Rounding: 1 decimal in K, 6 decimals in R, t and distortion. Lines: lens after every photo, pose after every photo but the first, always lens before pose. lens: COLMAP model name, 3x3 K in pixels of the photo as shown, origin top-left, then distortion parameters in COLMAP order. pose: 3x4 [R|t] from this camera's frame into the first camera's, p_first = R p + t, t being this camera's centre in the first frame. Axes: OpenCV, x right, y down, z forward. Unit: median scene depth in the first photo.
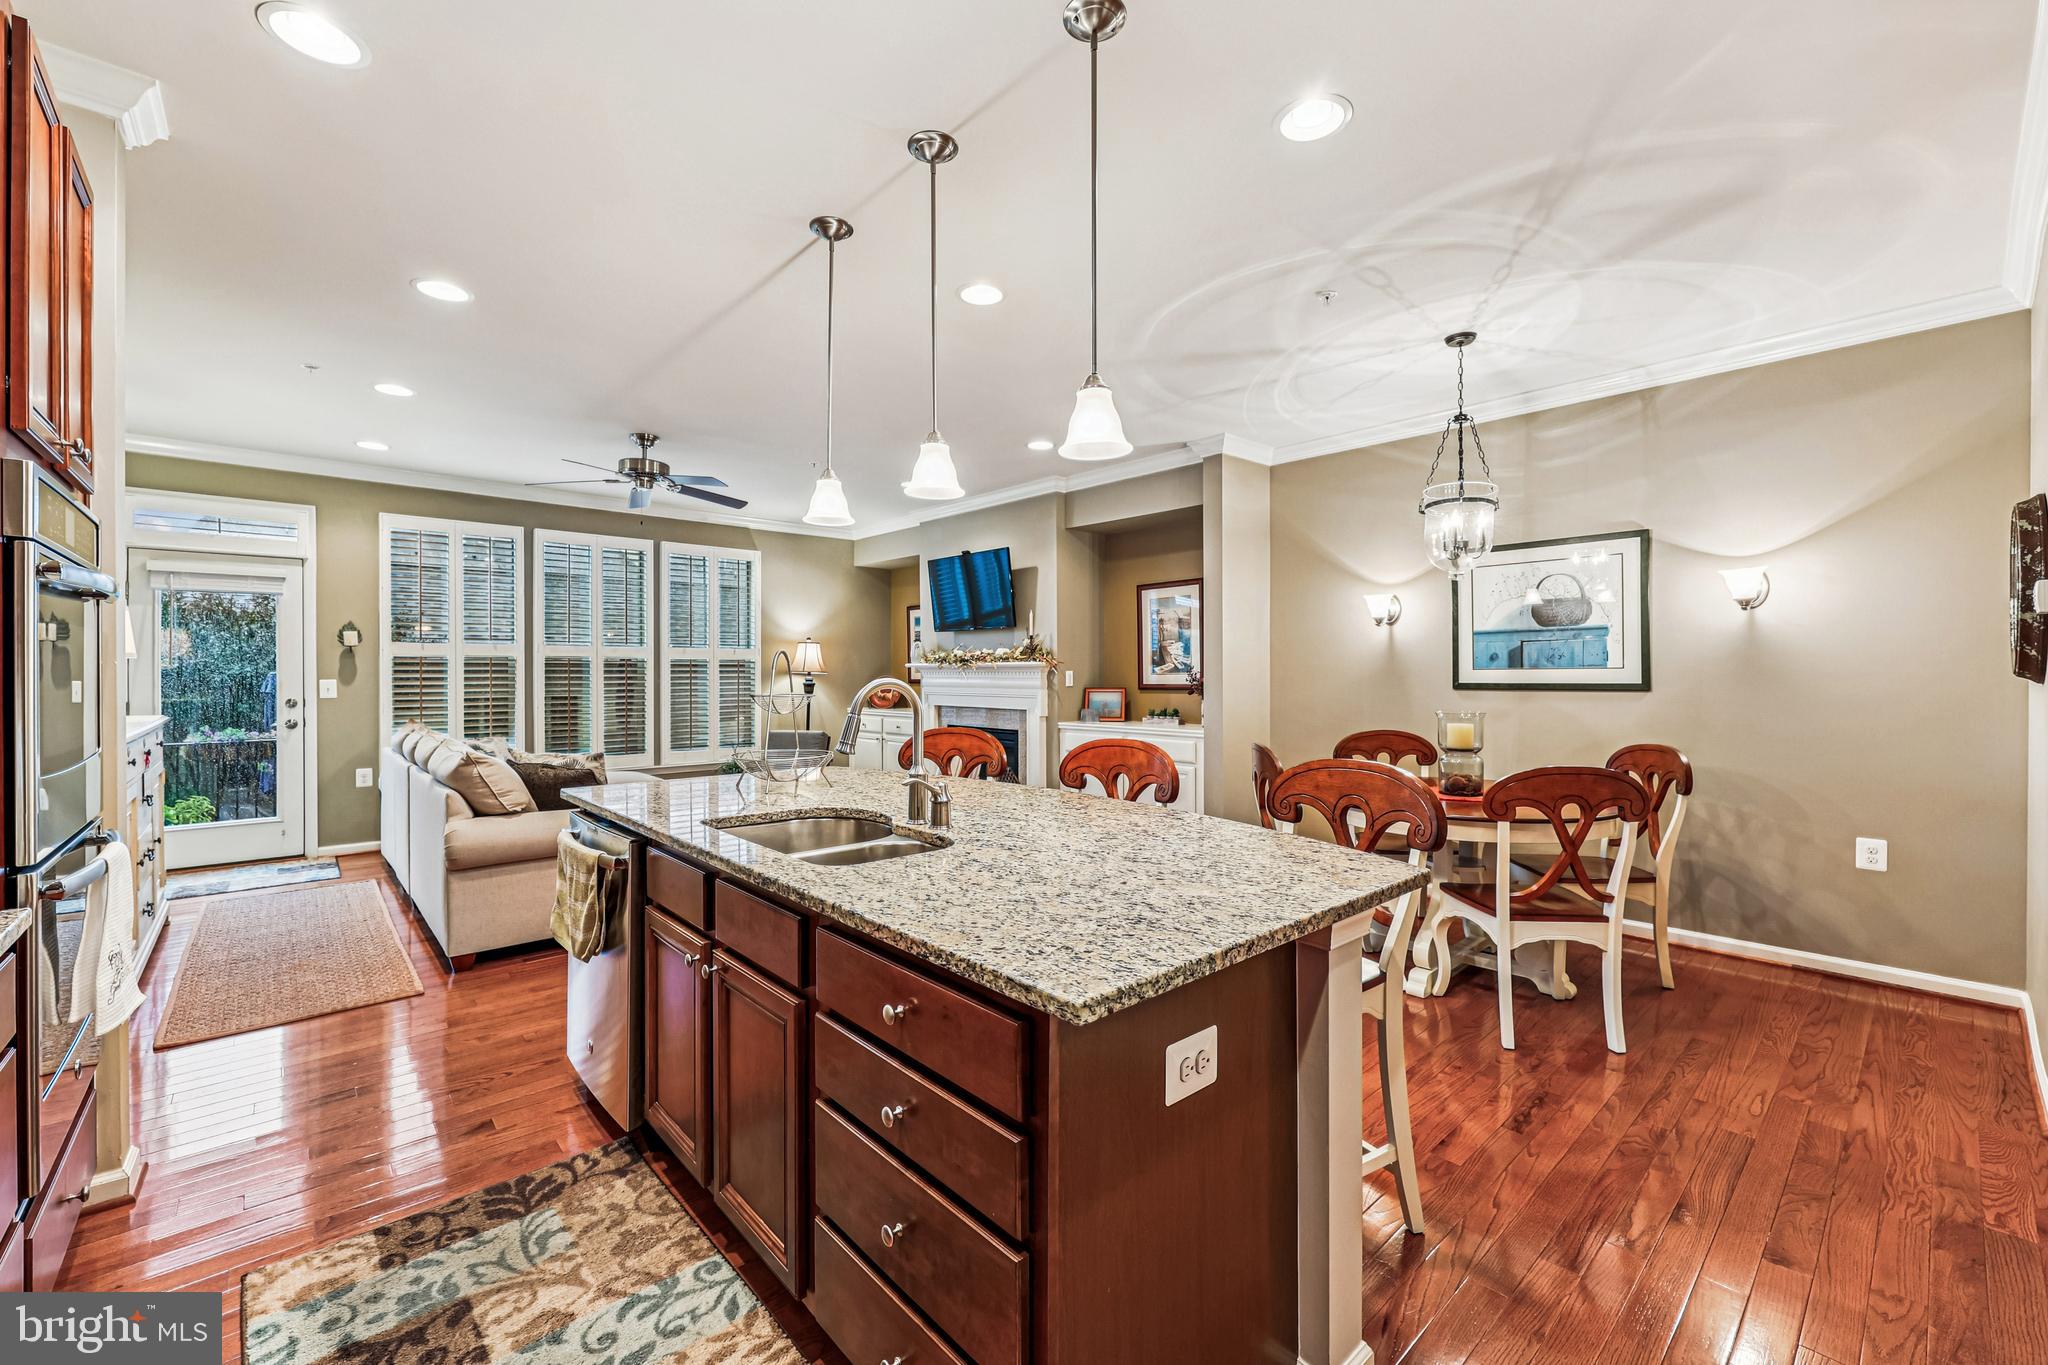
lens RADIAL K [[823.8, 0, 1026.9], [0, 823.8, 674.3], [0, 0, 1]] dist [-0.000784, -0.001013]
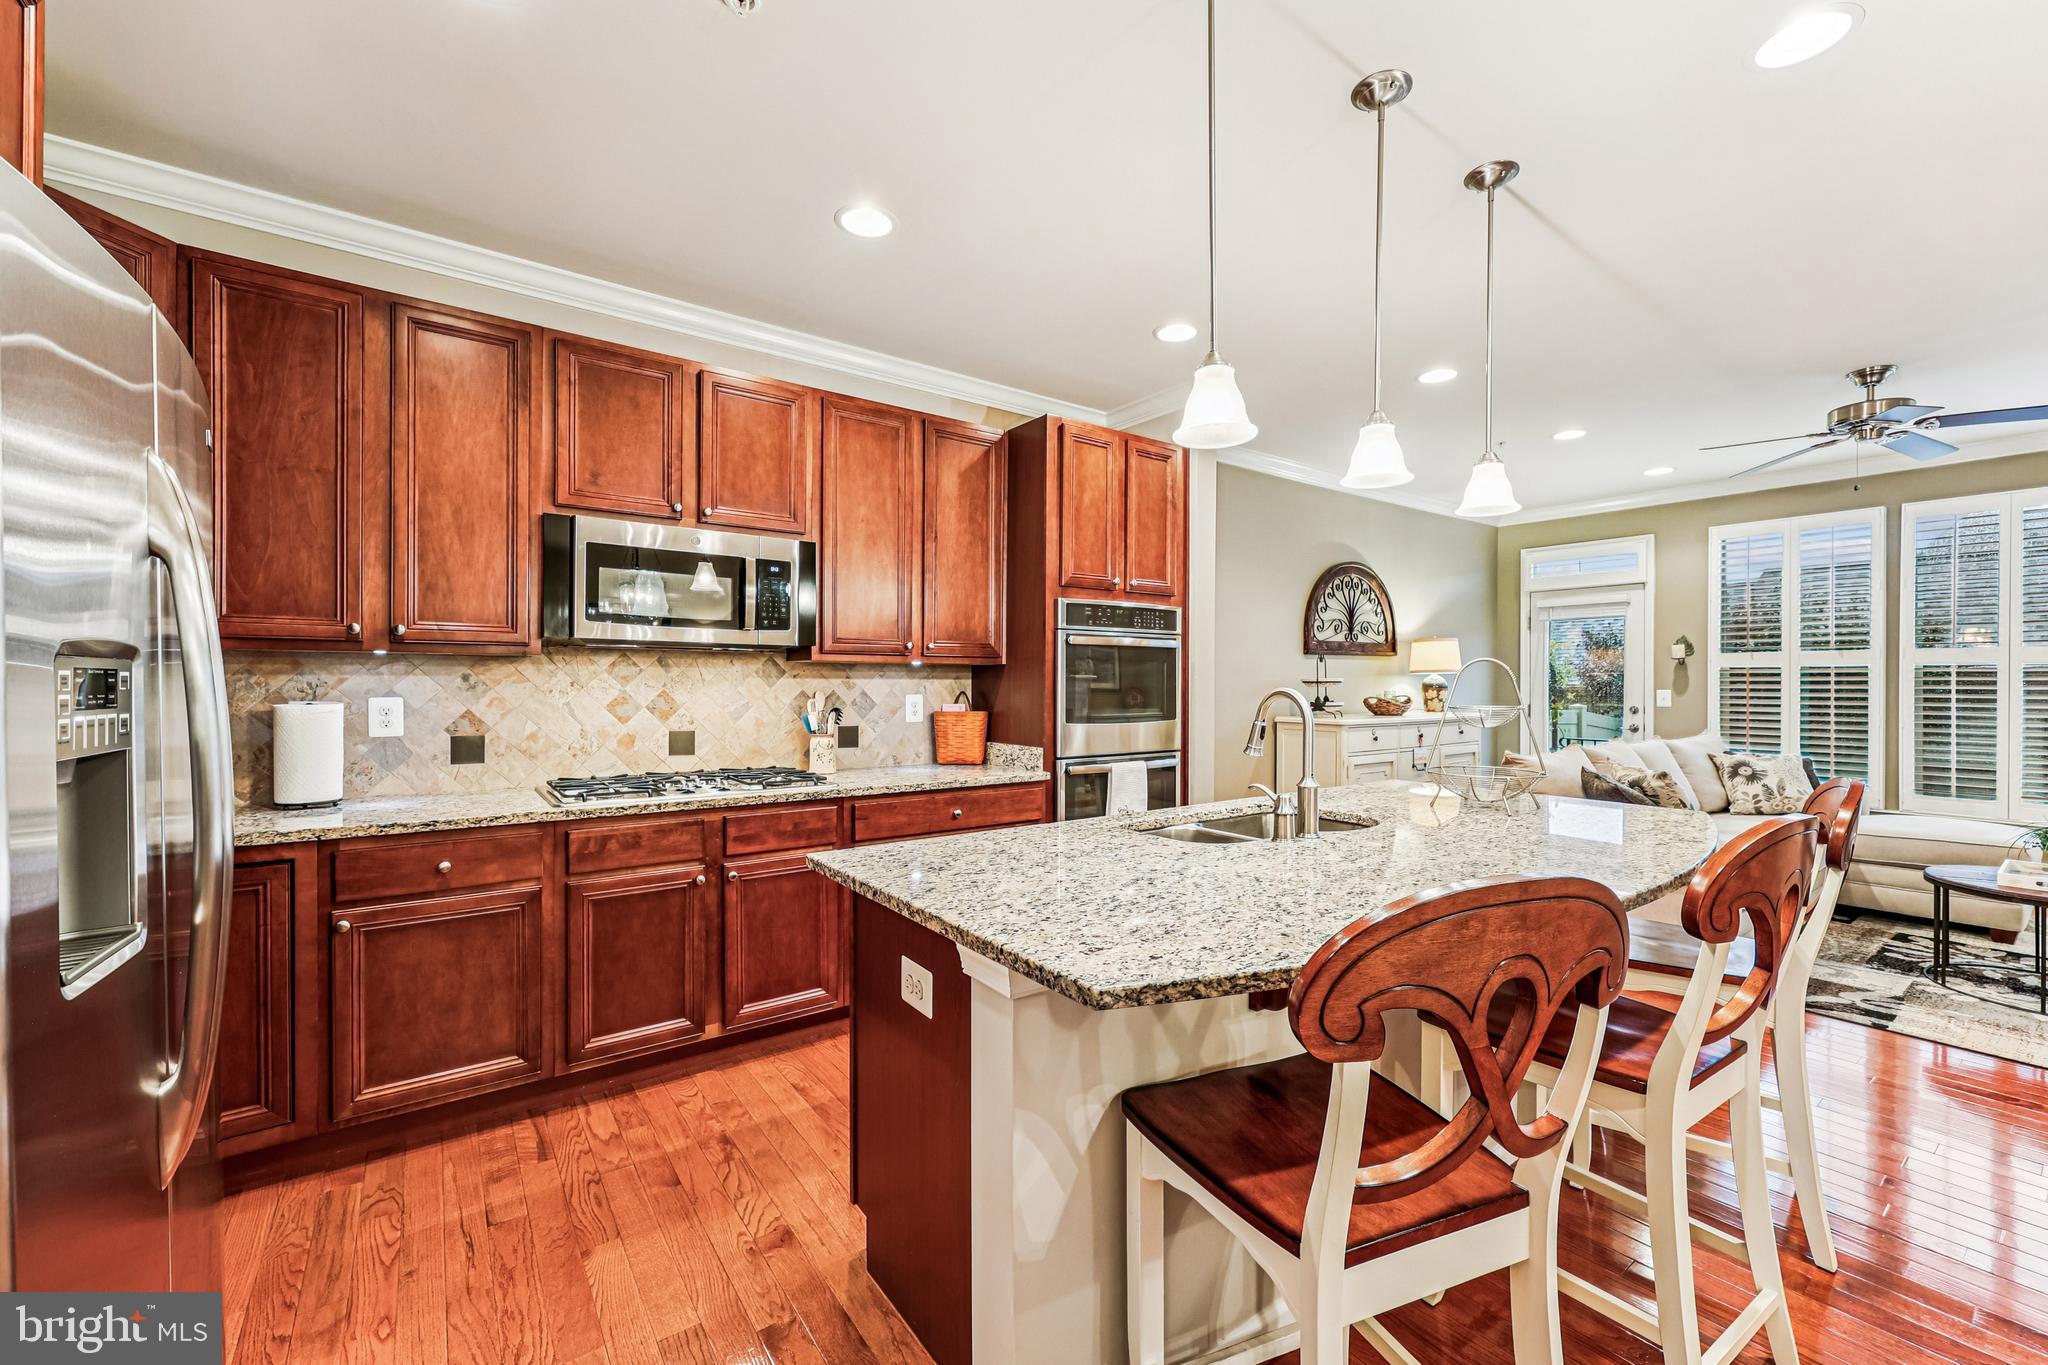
lens RADIAL K [[823.8, 0, 1051.9], [0, 823.8, 693.1], [0, 0, 1]] dist [-0.000784, -0.001013]
pose [[-0.094975, 0.013494, -0.995388, 0.362618], [-0.004425, 0.999893, 0.013977, -0.001433], [0.995470, 0.005732, -0.094906, 0.329448]]
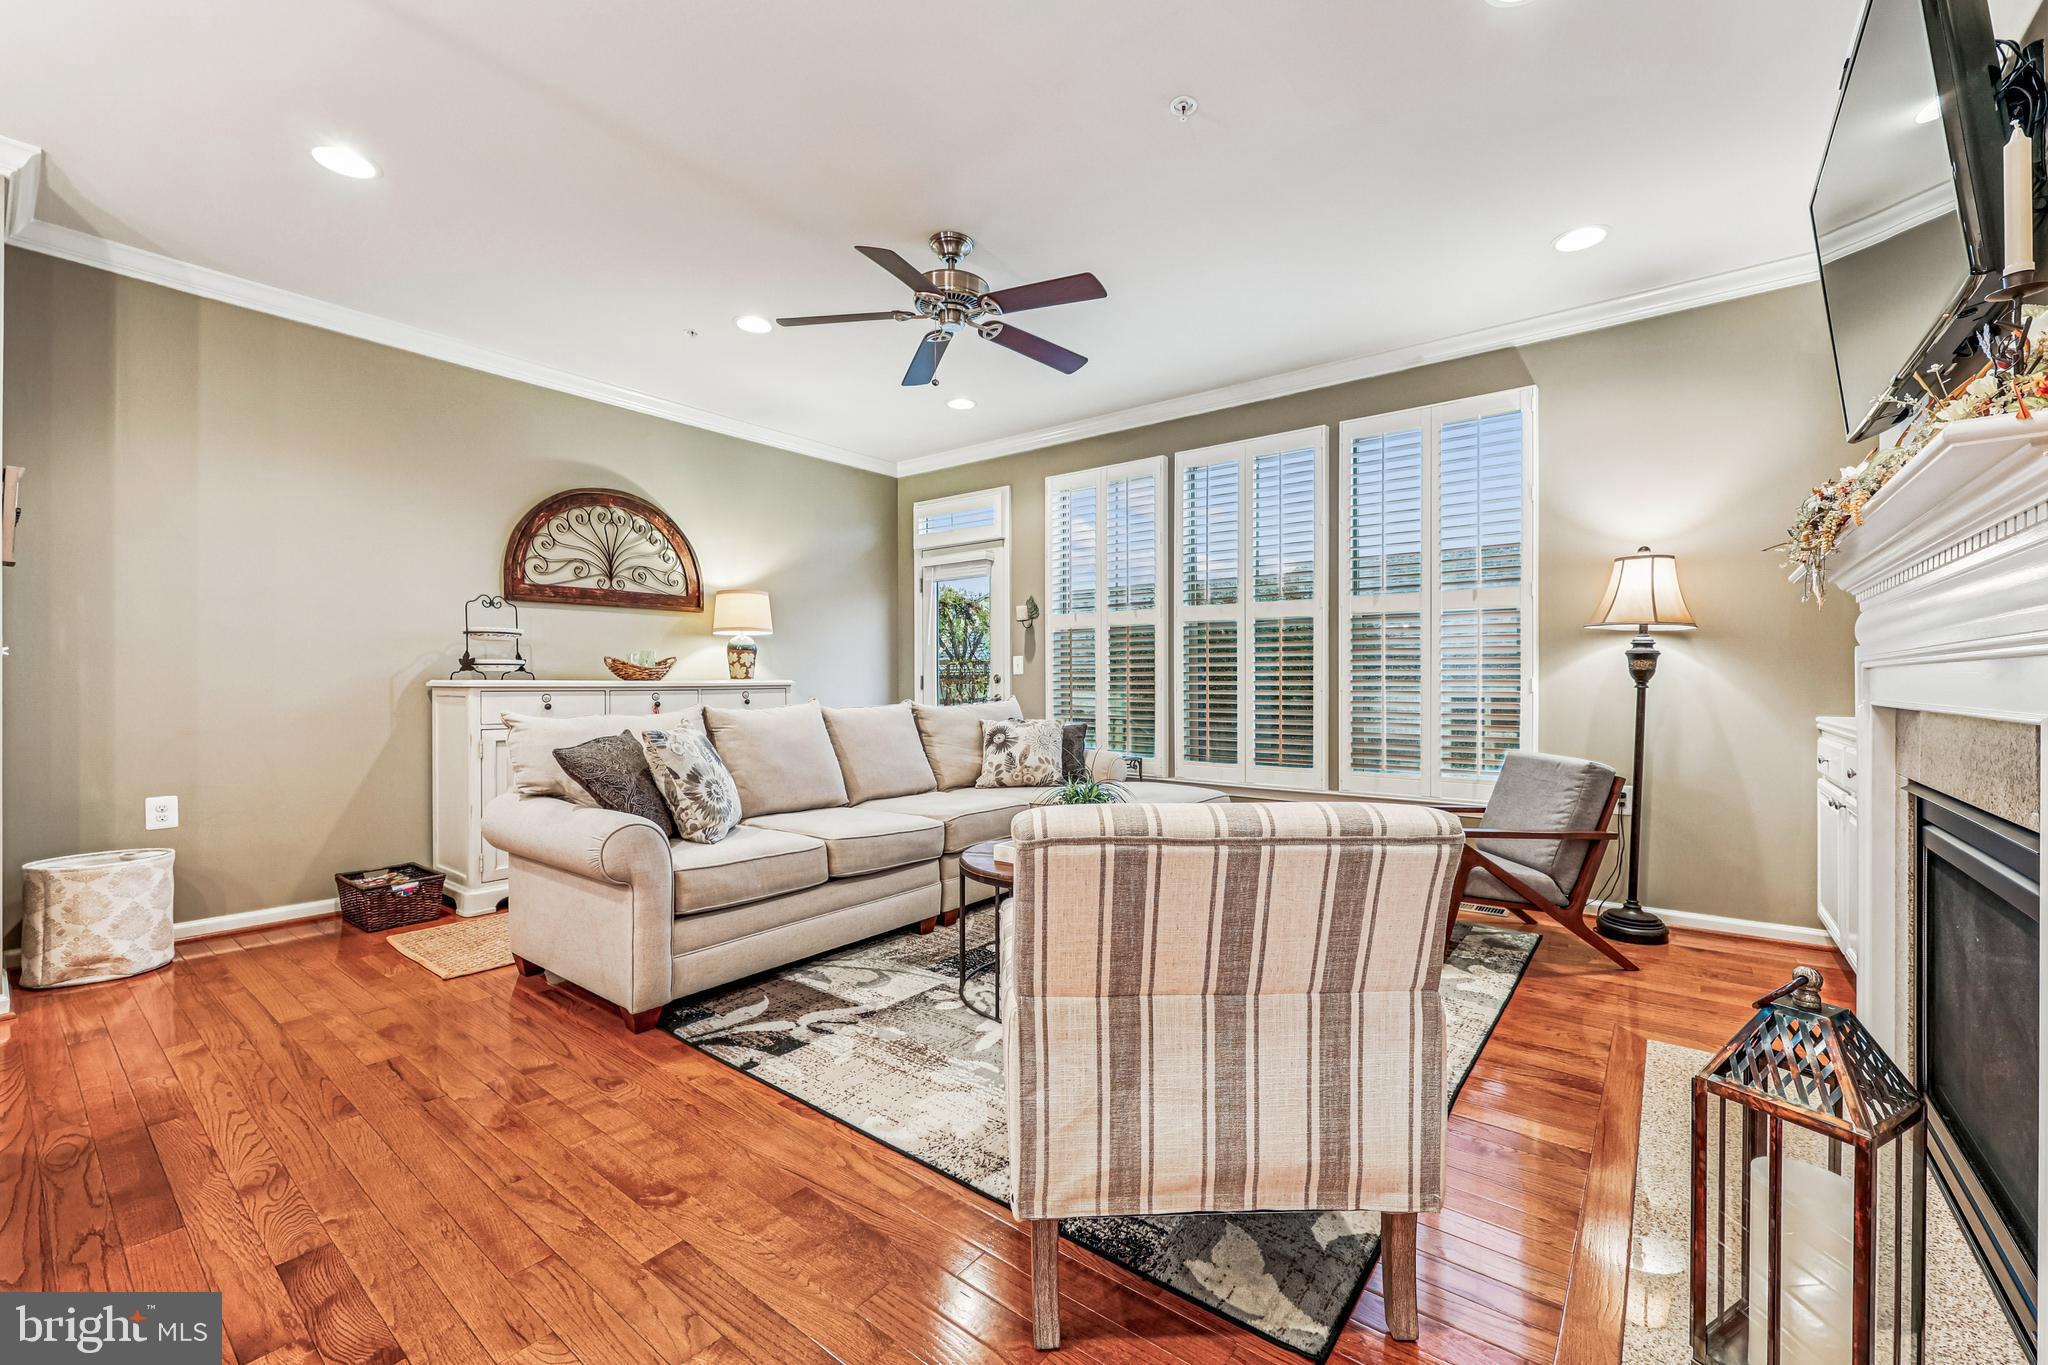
lens RADIAL K [[823.8, 0, 1037.5], [0, 823.8, 689.1], [0, 0, 1]] dist [-0.000784, -0.001013]
pose [[0.174015, 0.009335, -0.984699, 0.164684], [-0.003842, 0.999954, 0.008800, 0.042717], [0.984736, 0.002252, 0.174043, 0.958426]]
